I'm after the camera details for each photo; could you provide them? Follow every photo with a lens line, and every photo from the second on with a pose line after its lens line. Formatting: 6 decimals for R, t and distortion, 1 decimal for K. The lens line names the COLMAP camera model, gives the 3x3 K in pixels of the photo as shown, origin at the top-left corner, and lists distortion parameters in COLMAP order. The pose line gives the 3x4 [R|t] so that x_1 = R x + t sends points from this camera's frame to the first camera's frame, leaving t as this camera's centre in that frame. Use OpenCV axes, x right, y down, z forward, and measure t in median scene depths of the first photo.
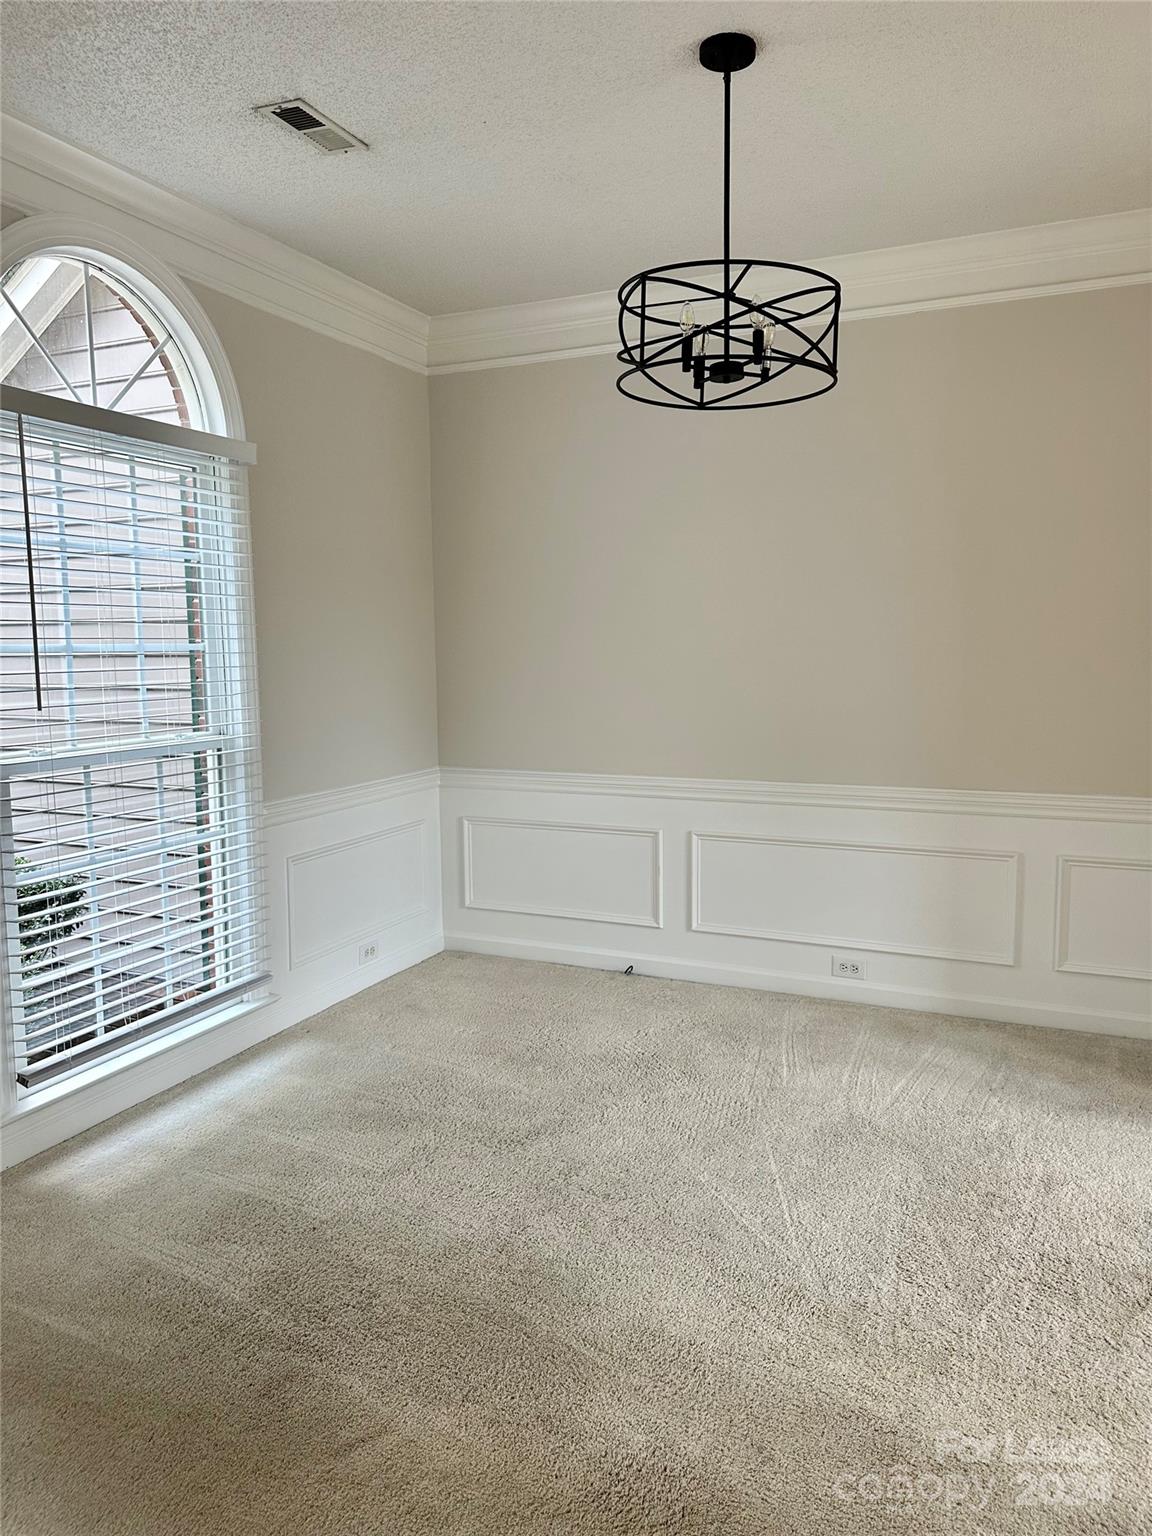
lens RADIAL K [[1089.4, 0, 588.7], [0, 1089.4, 761.9], [0, 0, 1]] dist [0.040382, -0.038083]
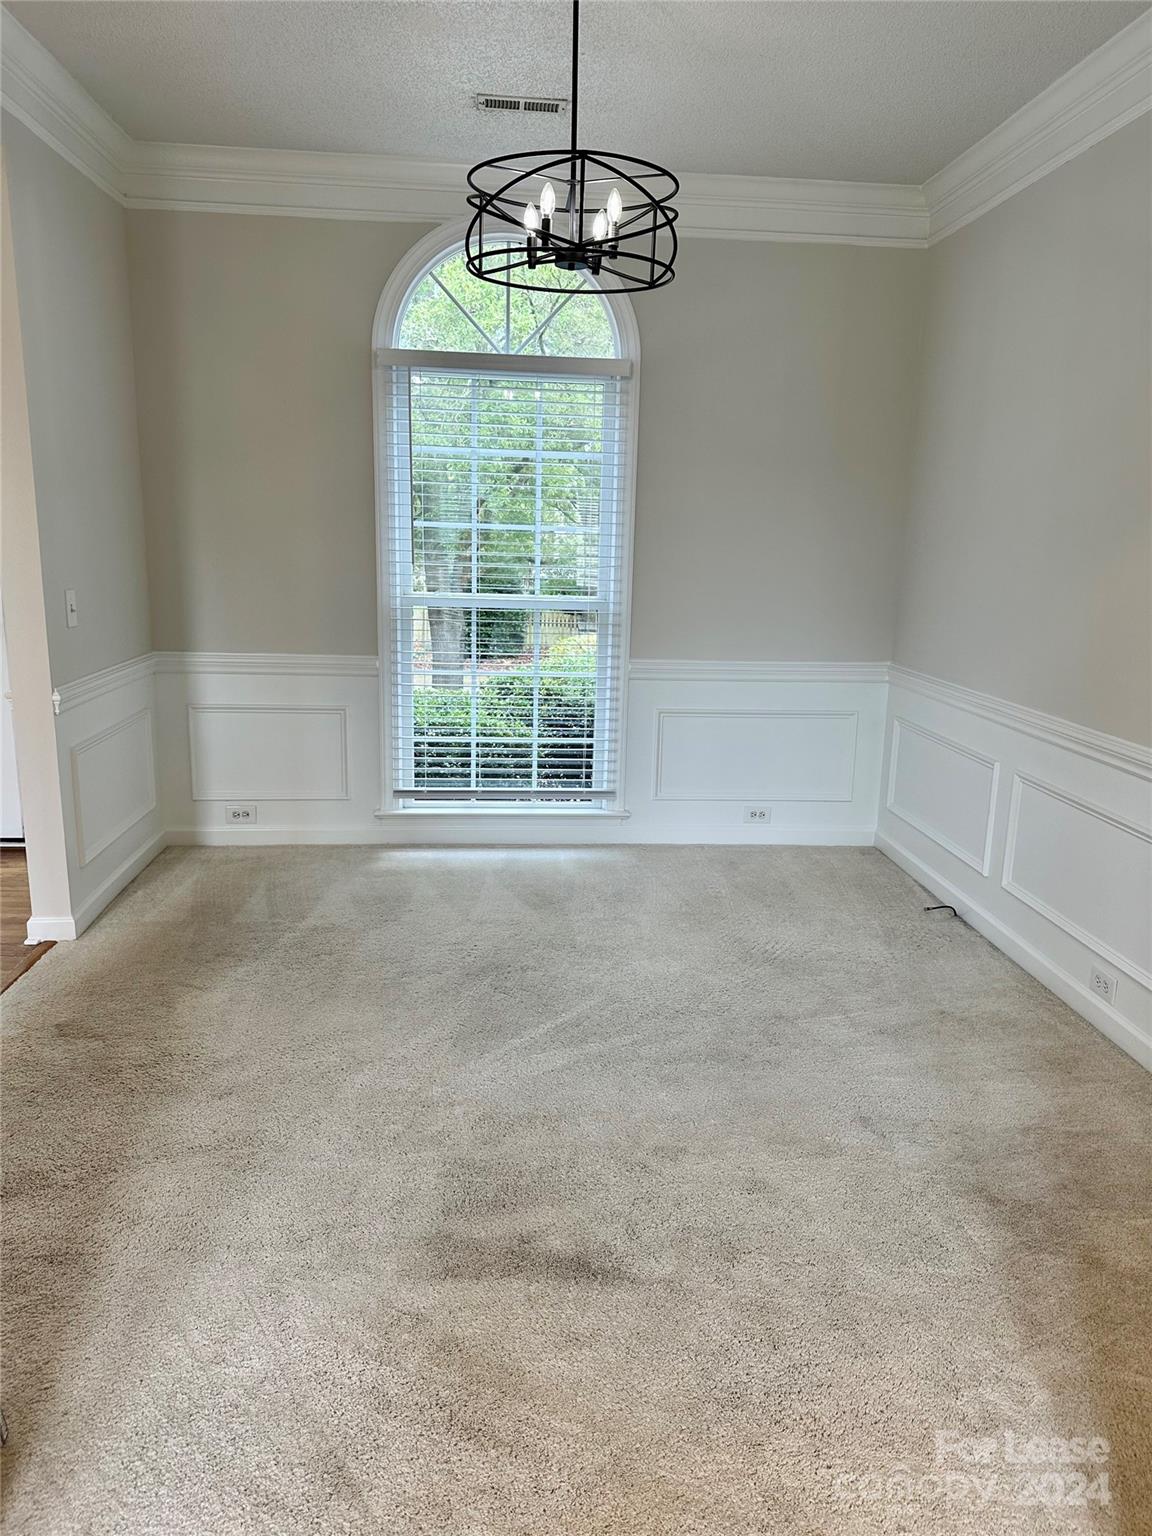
lens RADIAL K [[1089.4, 0, 587.3], [0, 1089.4, 767.4], [0, 0, 1]] dist [0.040382, -0.038083]
pose [[0.471608, 0.209758, -0.856497, 0.799856], [-0.132016, 0.977145, 0.166613, -0.042358], [0.871870, 0.034495, 0.488521, 0.371224]]
